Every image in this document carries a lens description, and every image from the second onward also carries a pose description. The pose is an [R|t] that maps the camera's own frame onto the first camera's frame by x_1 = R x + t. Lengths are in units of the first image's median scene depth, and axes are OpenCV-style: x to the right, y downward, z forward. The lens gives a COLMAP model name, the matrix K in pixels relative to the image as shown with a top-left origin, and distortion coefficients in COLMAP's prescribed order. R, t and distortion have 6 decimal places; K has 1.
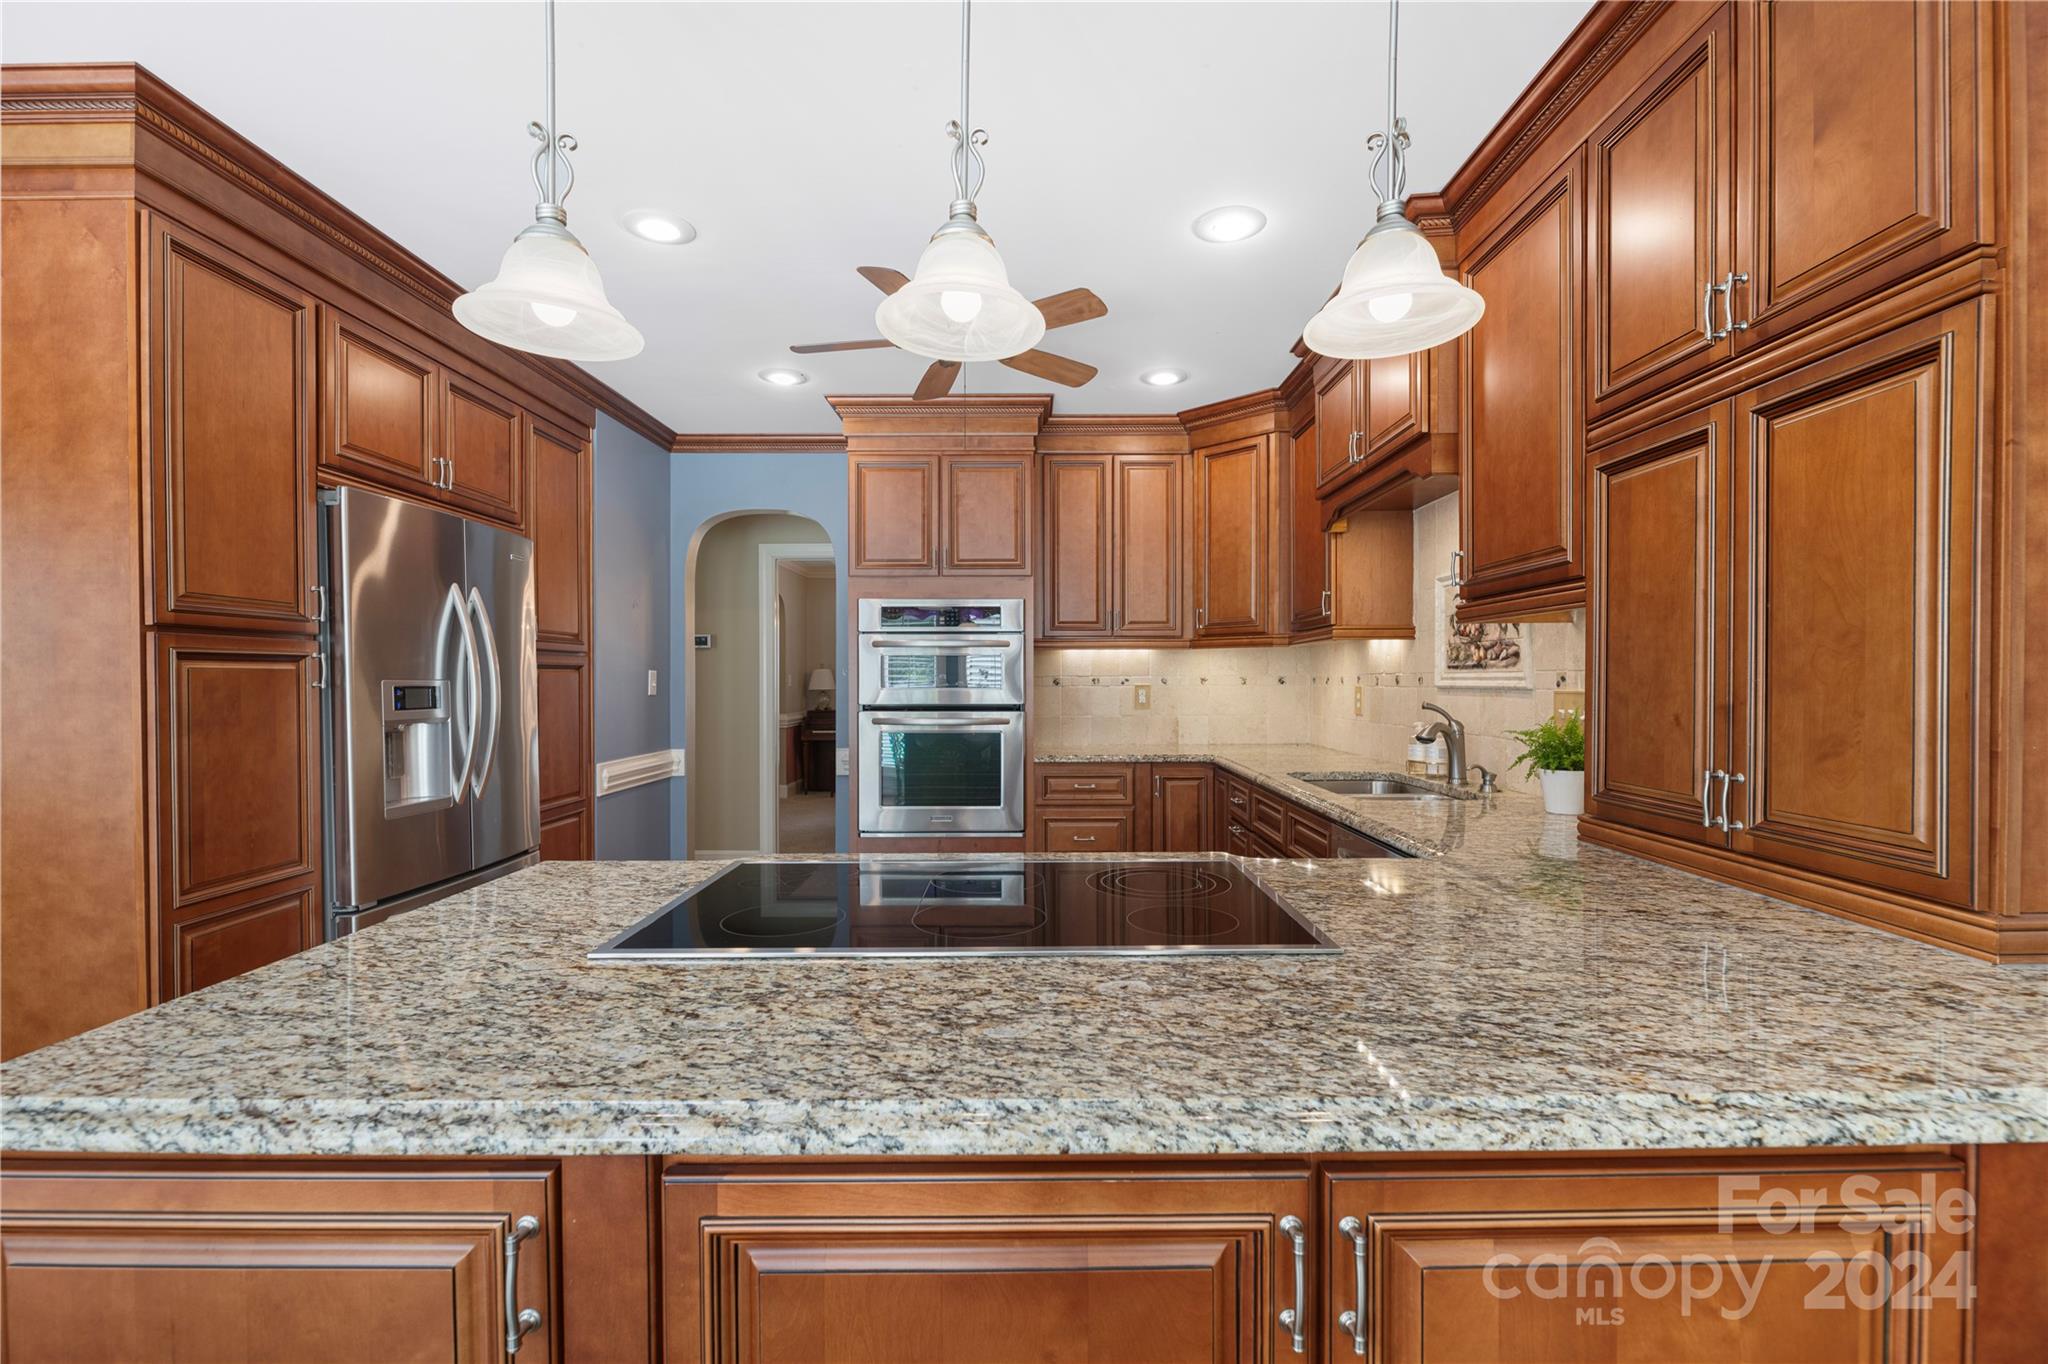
lens RADIAL K [[874.9, 0, 1026.4], [0, 874.9, 693.4], [0, 0, 1]] dist [-0.007328, -0.000732]
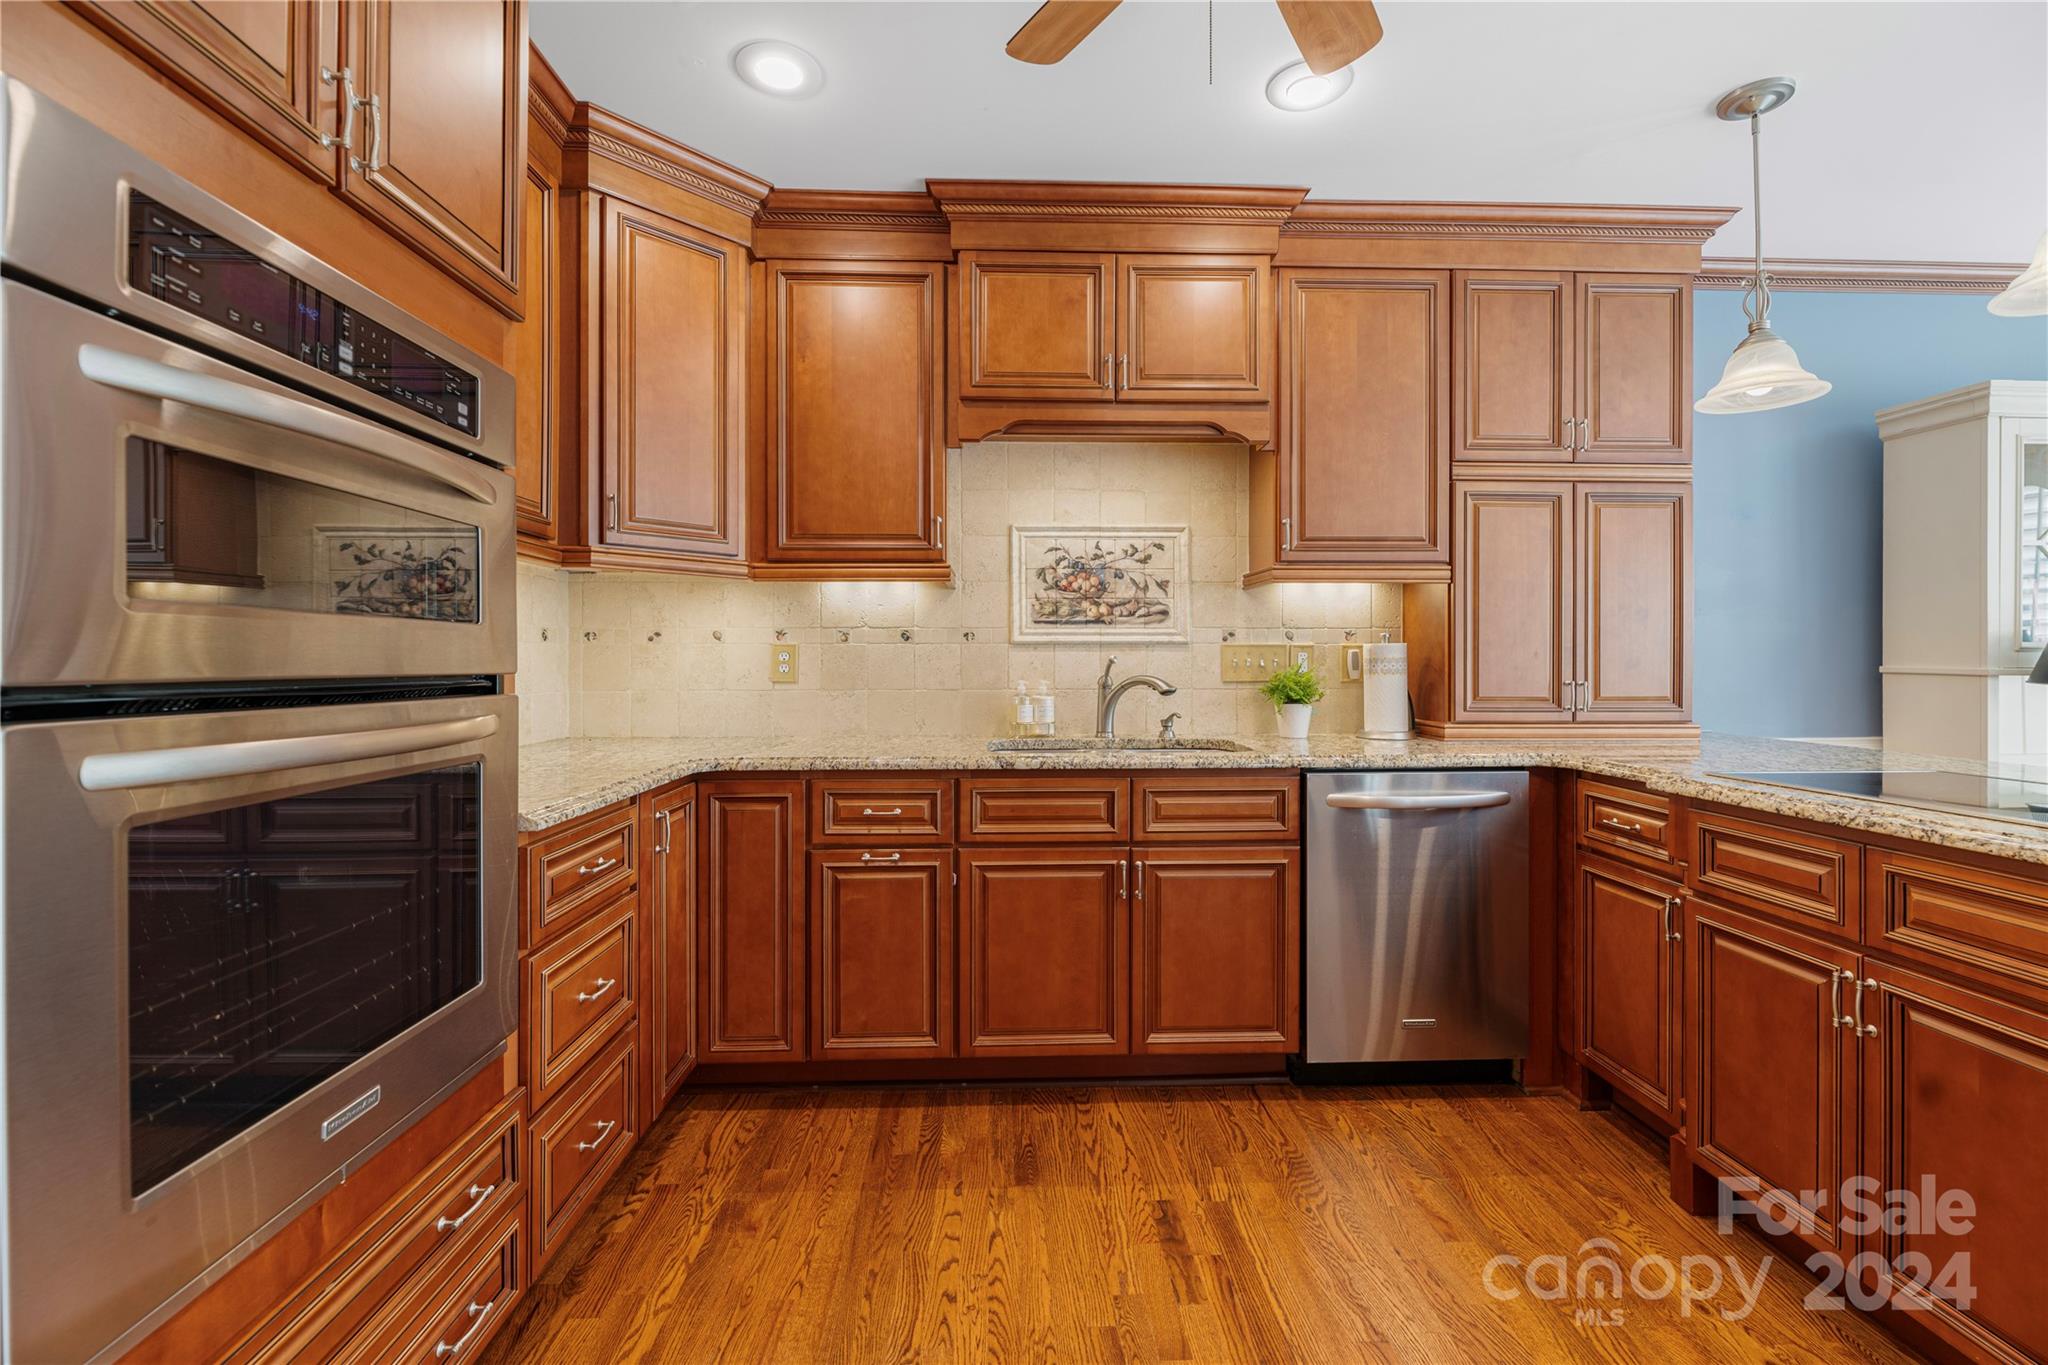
lens RADIAL K [[874.9, 0, 1033.6], [0, 874.9, 663.6], [0, 0, 1]] dist [-0.007328, -0.000732]
pose [[-0.053537, -0.002380, 0.998563, -0.513874], [0.016556, 0.999858, 0.003271, 0.013264], [-0.998429, 0.016707, -0.053490, 1.142264]]
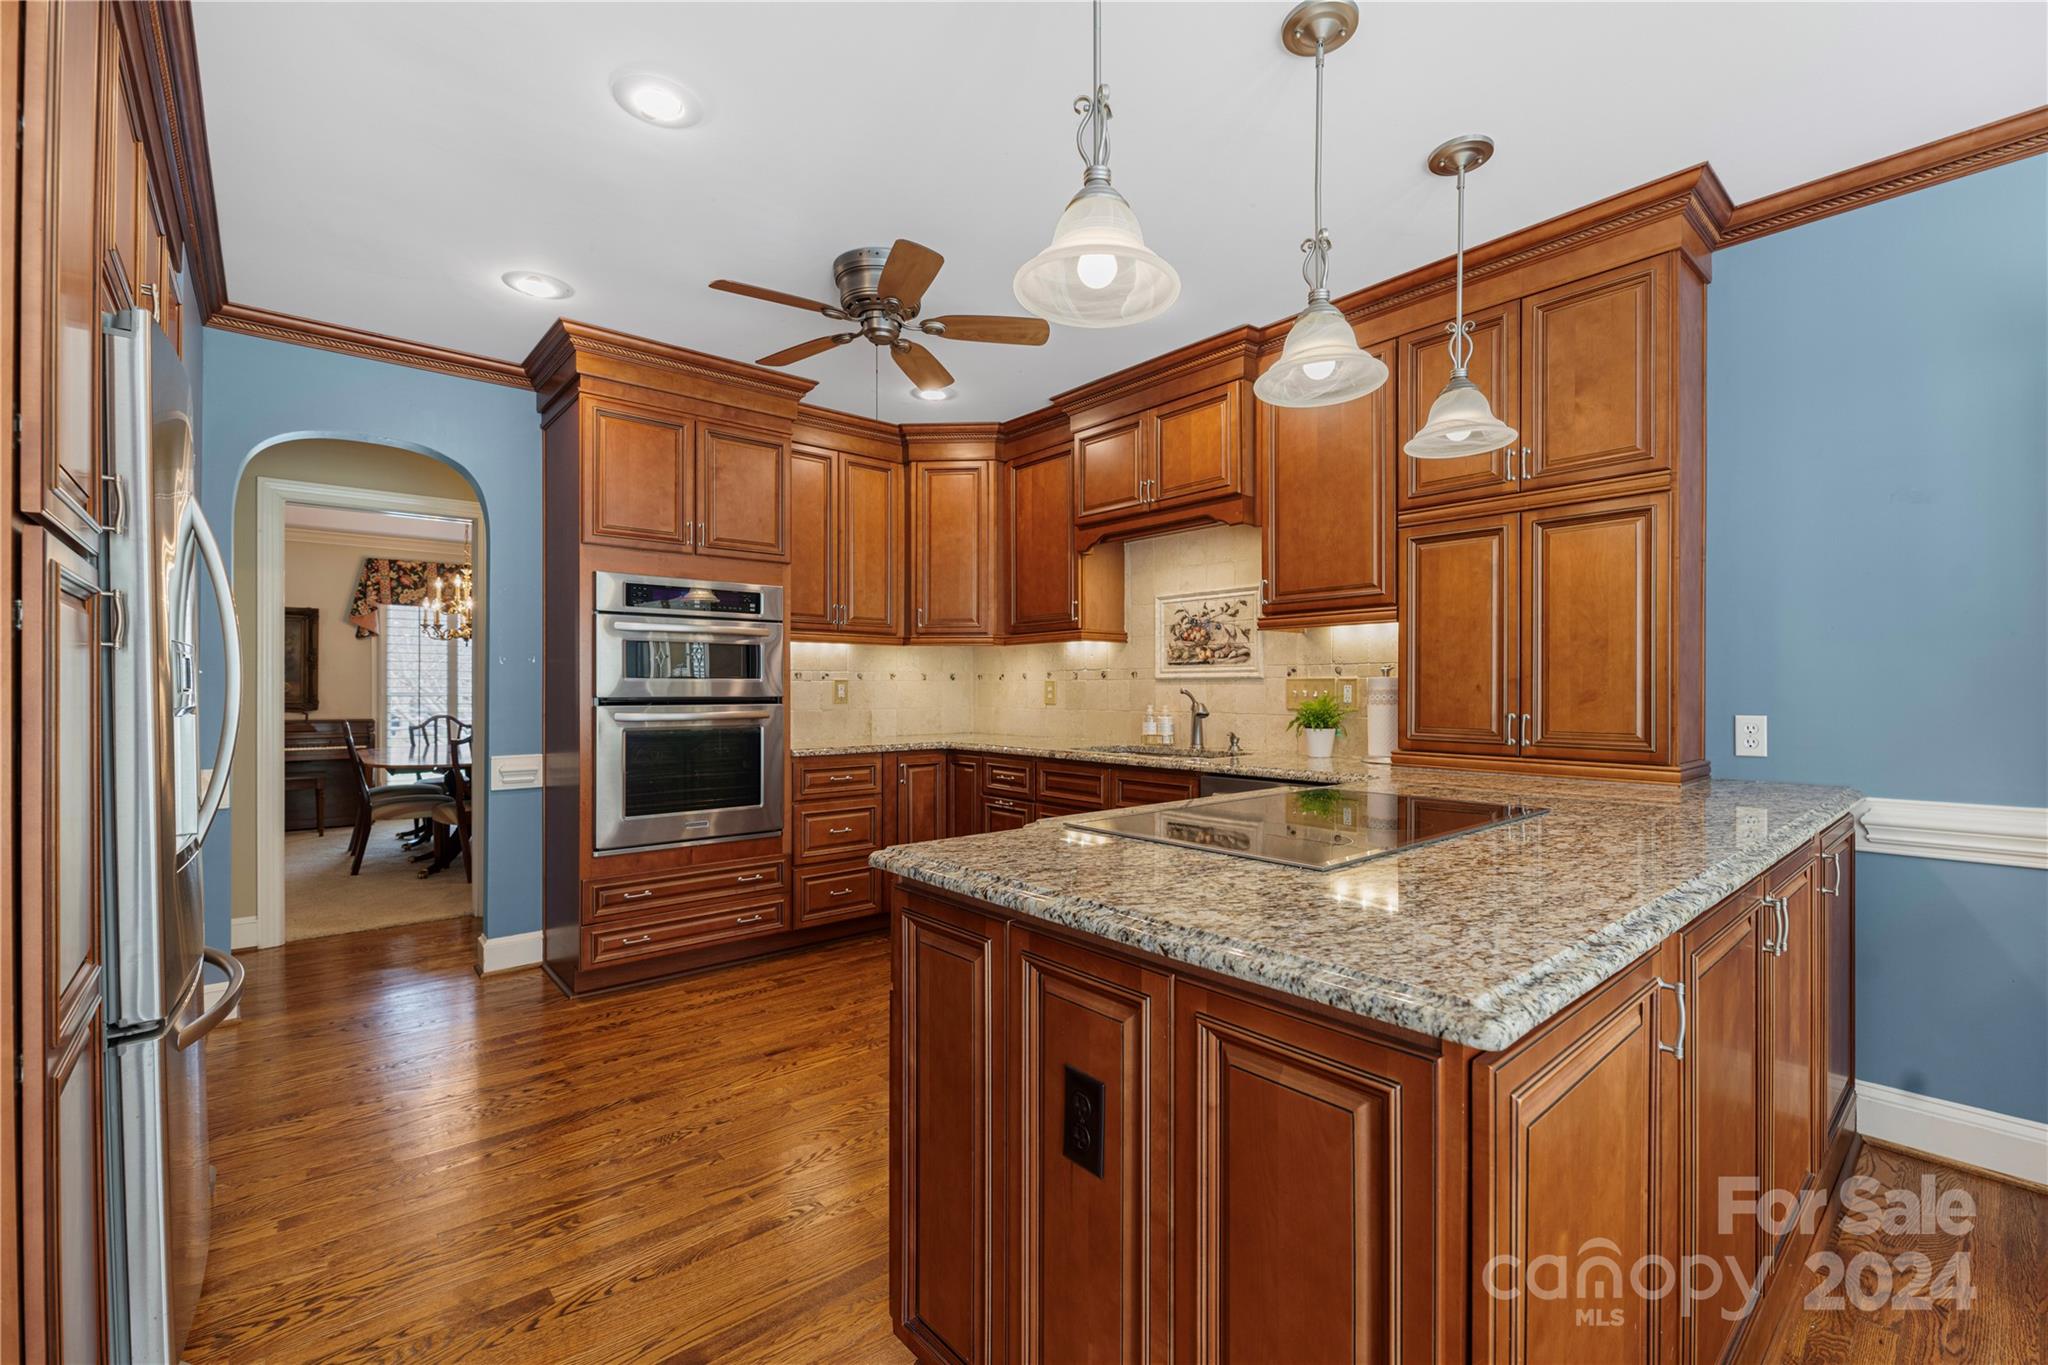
lens RADIAL K [[874.9, 0, 1030.0], [0, 874.9, 688.5], [0, 0, 1]] dist [-0.007328, -0.000732]
pose [[0.753551, 0.003493, 0.657380, -0.605592], [0.007765, 0.999869, -0.014213, 0.027190], [-0.657344, 0.015815, 0.753425, 0.141642]]
